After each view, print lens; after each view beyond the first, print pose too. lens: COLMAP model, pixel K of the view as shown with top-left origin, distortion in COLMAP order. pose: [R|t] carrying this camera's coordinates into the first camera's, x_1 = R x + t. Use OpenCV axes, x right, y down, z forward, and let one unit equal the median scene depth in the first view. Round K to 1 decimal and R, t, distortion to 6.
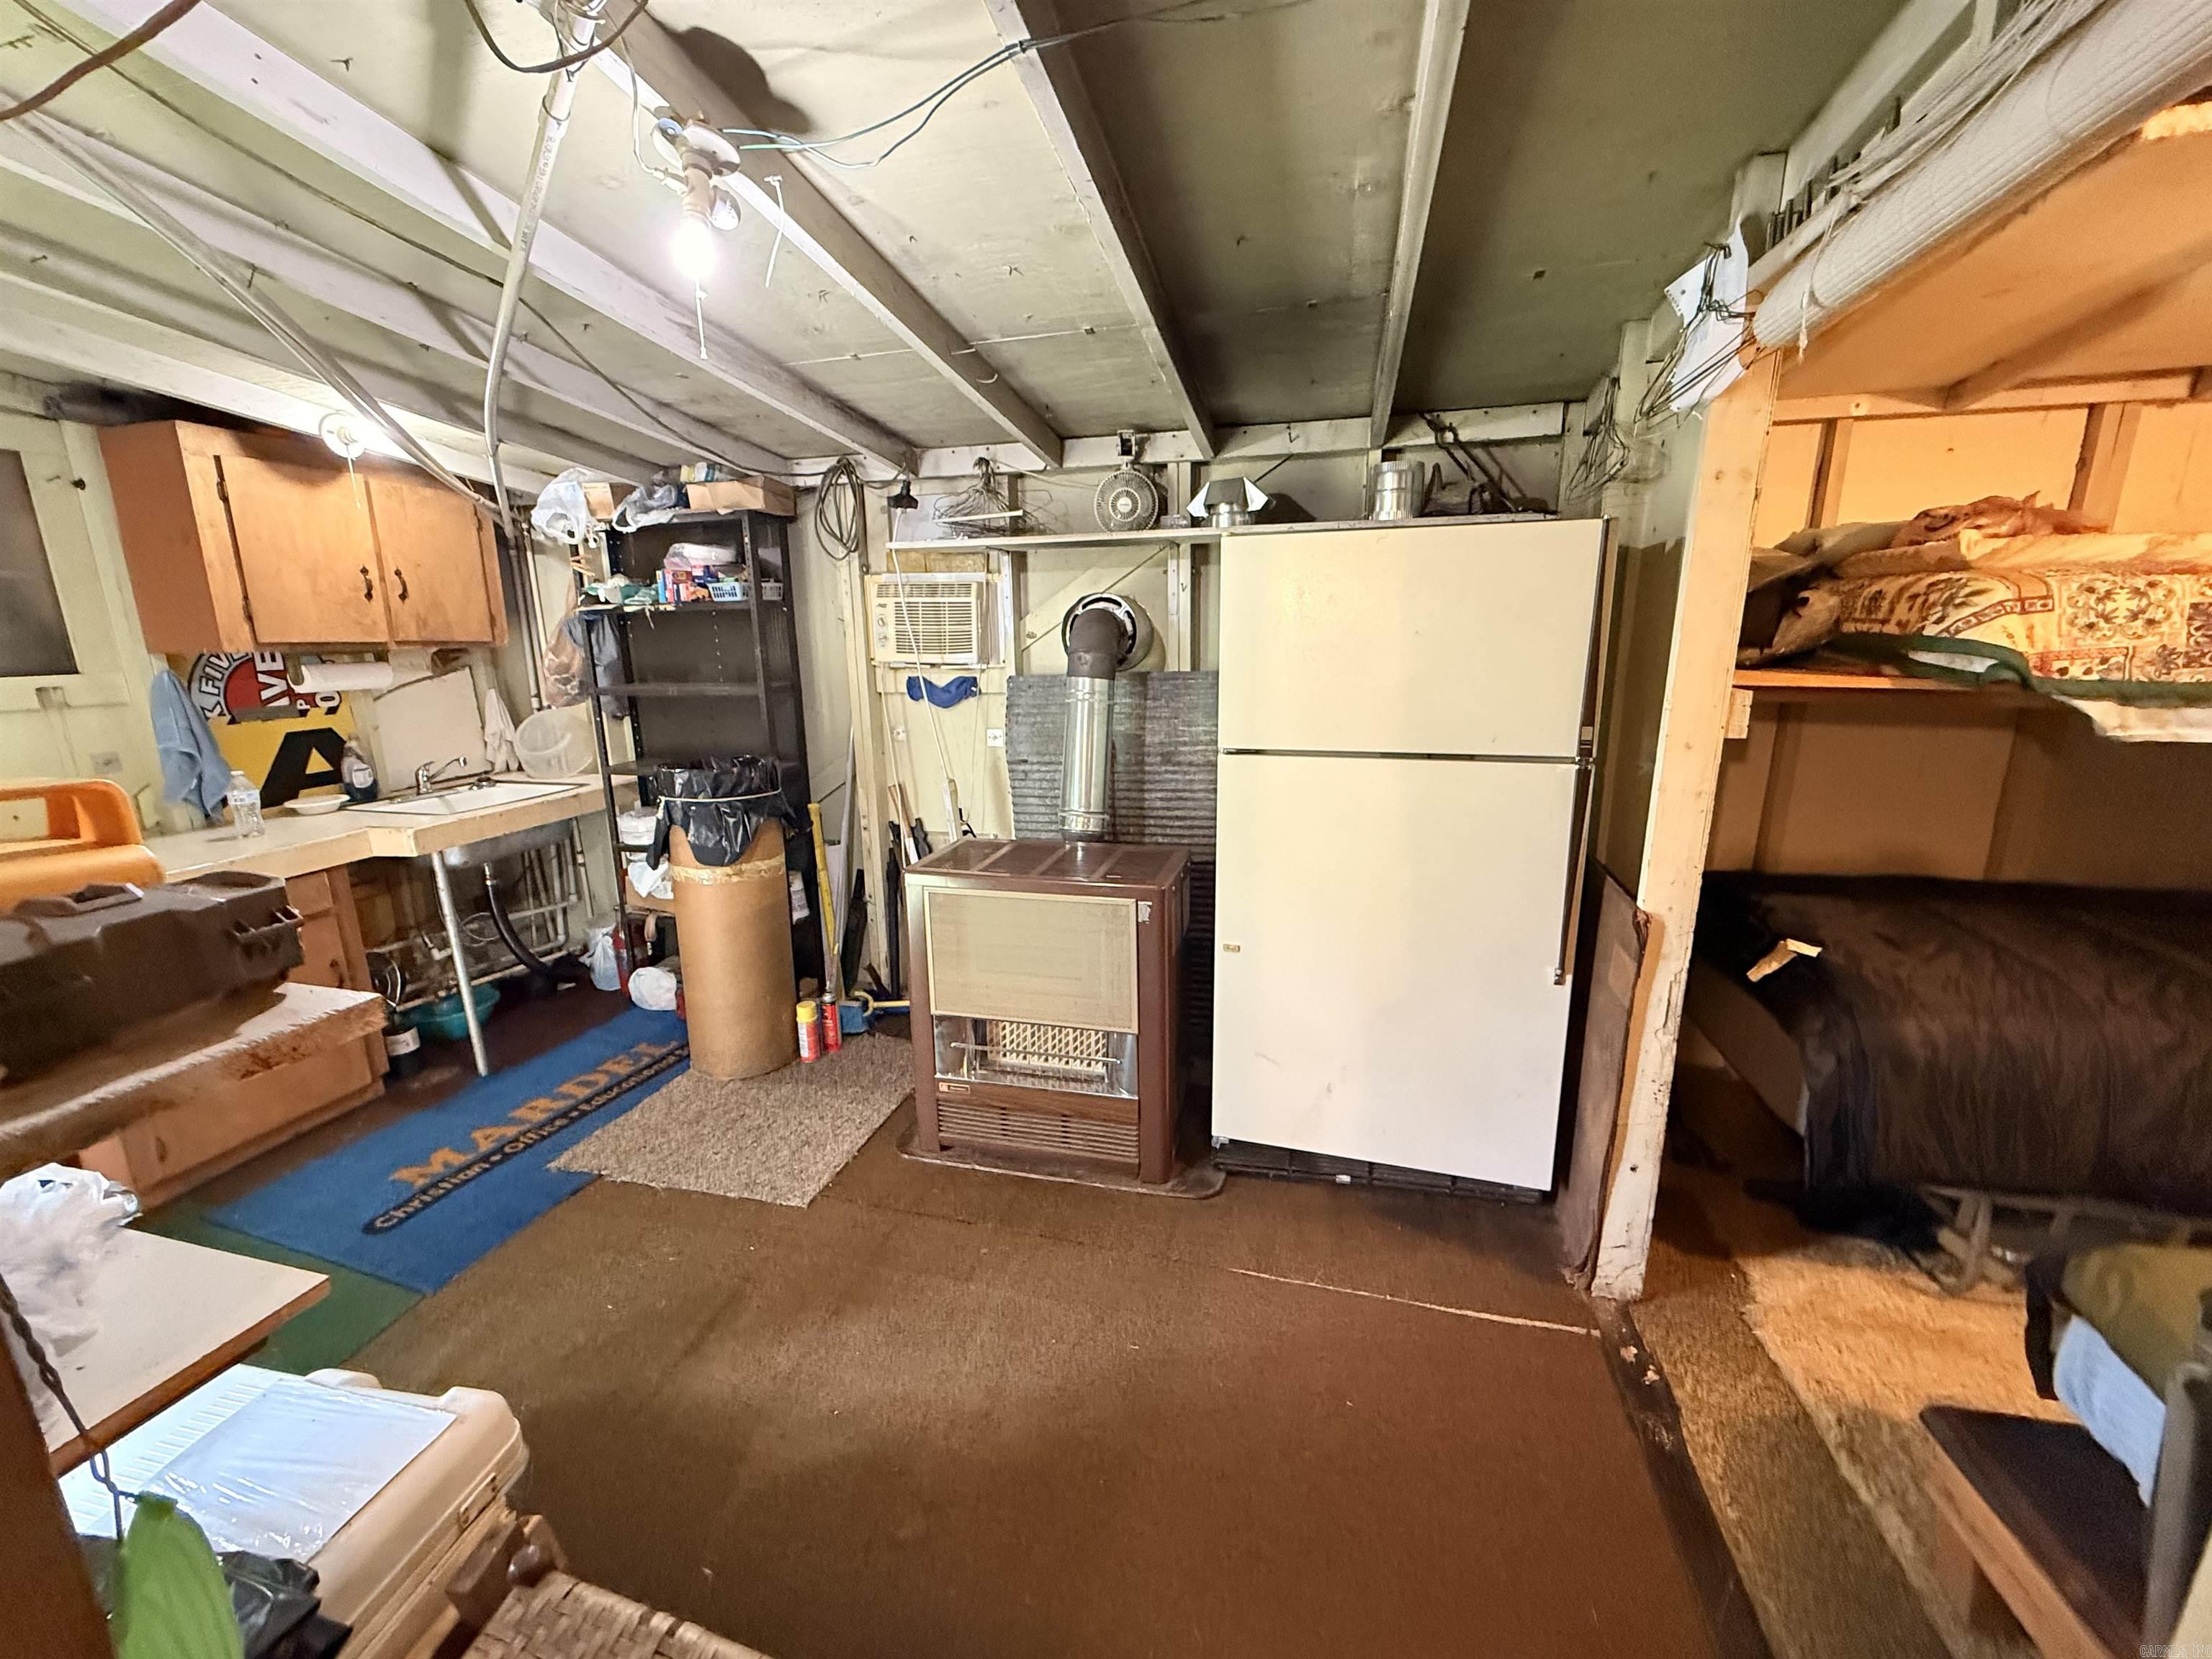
lens RADIAL K [[880.2, 0, 1094.3], [0, 880.2, 828.4], [0, 0, 1]] dist [0.000902, -0.000579]
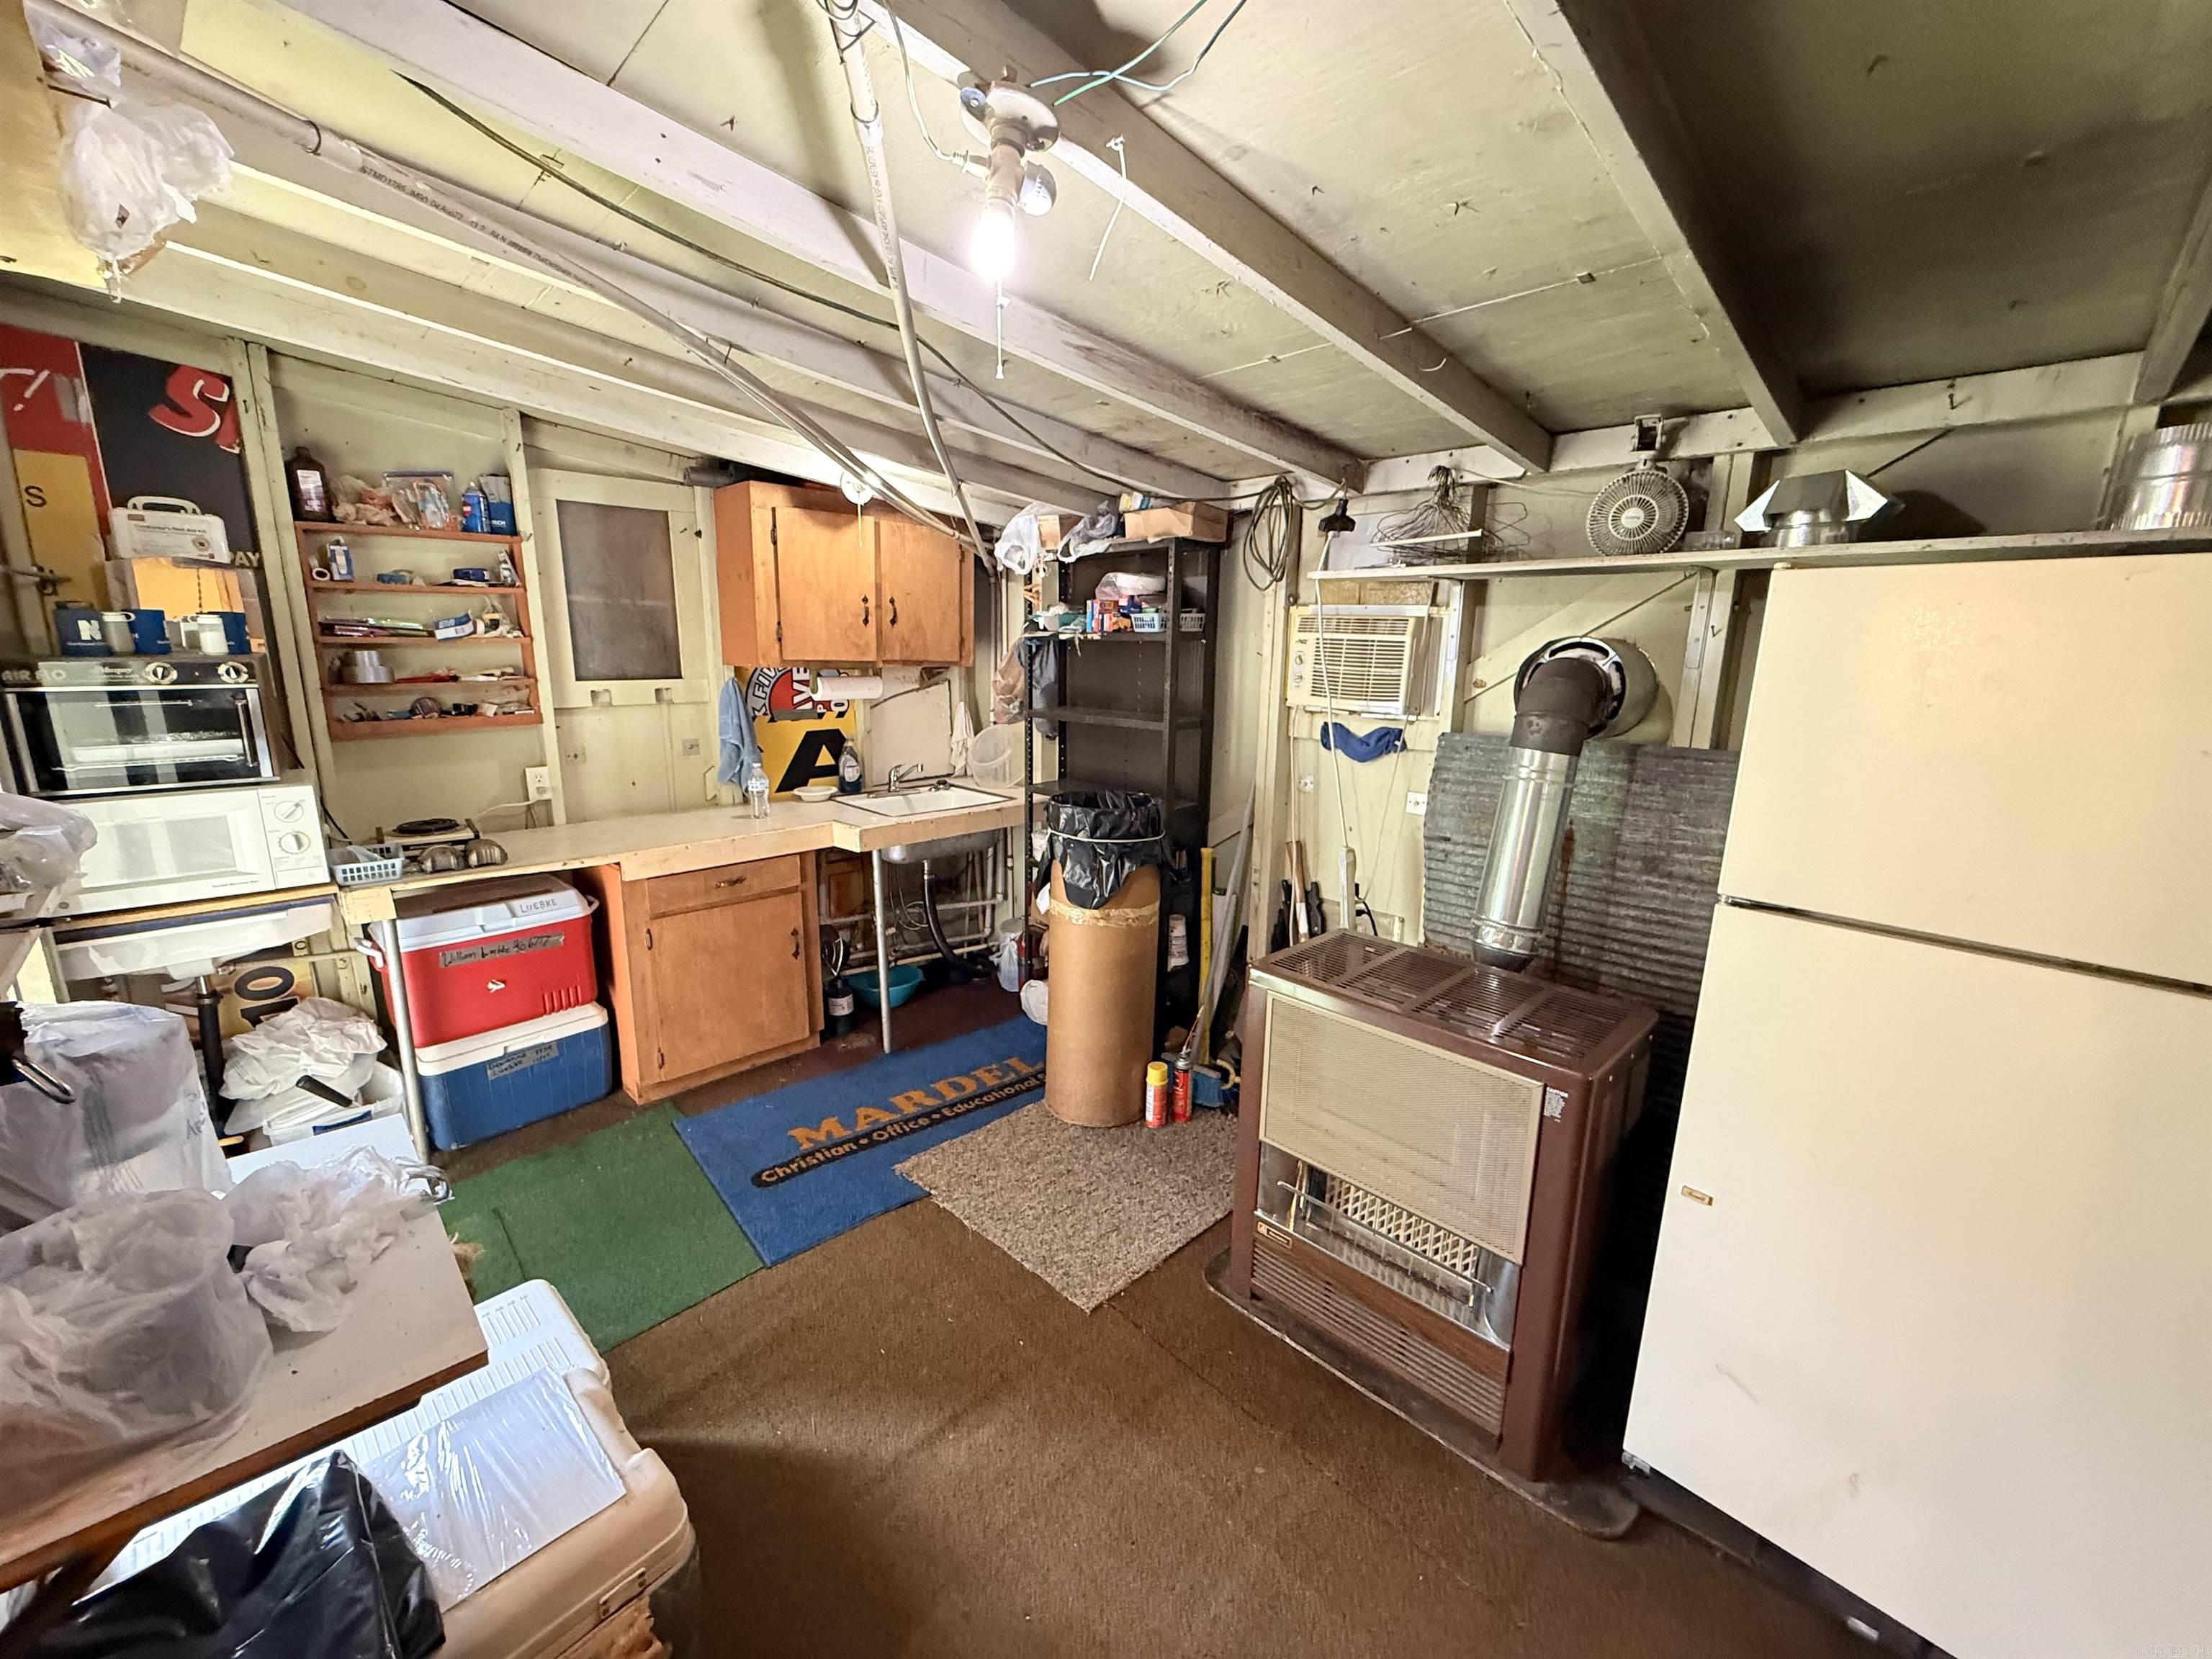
lens RADIAL K [[880.2, 0, 1098.0], [0, 880.2, 828.3], [0, 0, 1]] dist [0.000902, -0.000579]
pose [[0.859889, 0.135083, -0.492284, 0.047583], [-0.140672, 0.989718, 0.025862, -0.071247], [0.490716, 0.047012, 0.870050, 0.164067]]
